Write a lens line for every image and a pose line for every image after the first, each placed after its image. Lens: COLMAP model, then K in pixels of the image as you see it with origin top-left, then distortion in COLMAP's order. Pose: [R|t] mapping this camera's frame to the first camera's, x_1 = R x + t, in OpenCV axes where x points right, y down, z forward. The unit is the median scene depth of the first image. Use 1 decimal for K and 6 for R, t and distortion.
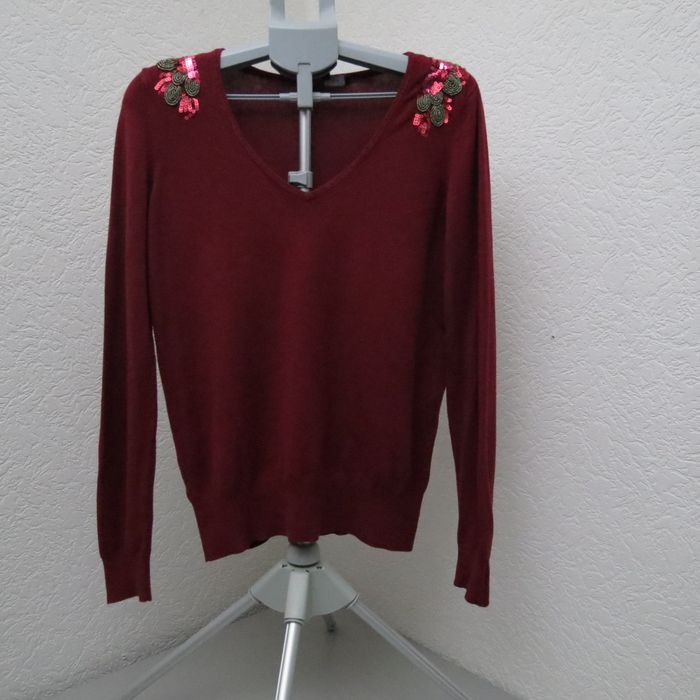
lens RADIAL K [[643.5, 0, 350.0], [0, 643.5, 350.0], [0, 0, 1]] dist [-0.031426, 0.005099]
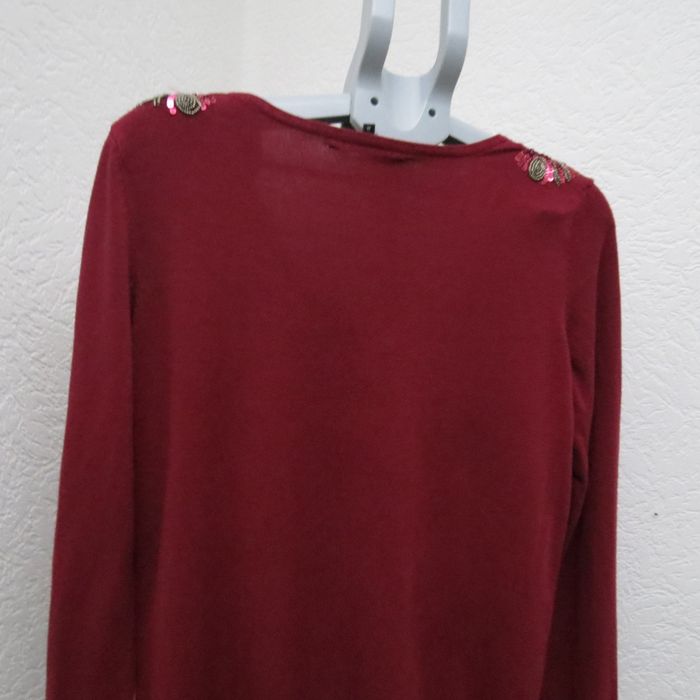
lens RADIAL K [[643.5, 0, 350.0], [0, 643.5, 350.0], [0, 0, 1]] dist [-0.031426, 0.005099]
pose [[0.917299, 0.021161, 0.397637, -0.321930], [0.010284, 0.996995, -0.076781, -0.160803], [-0.398067, 0.074520, 0.914325, 0.440511]]
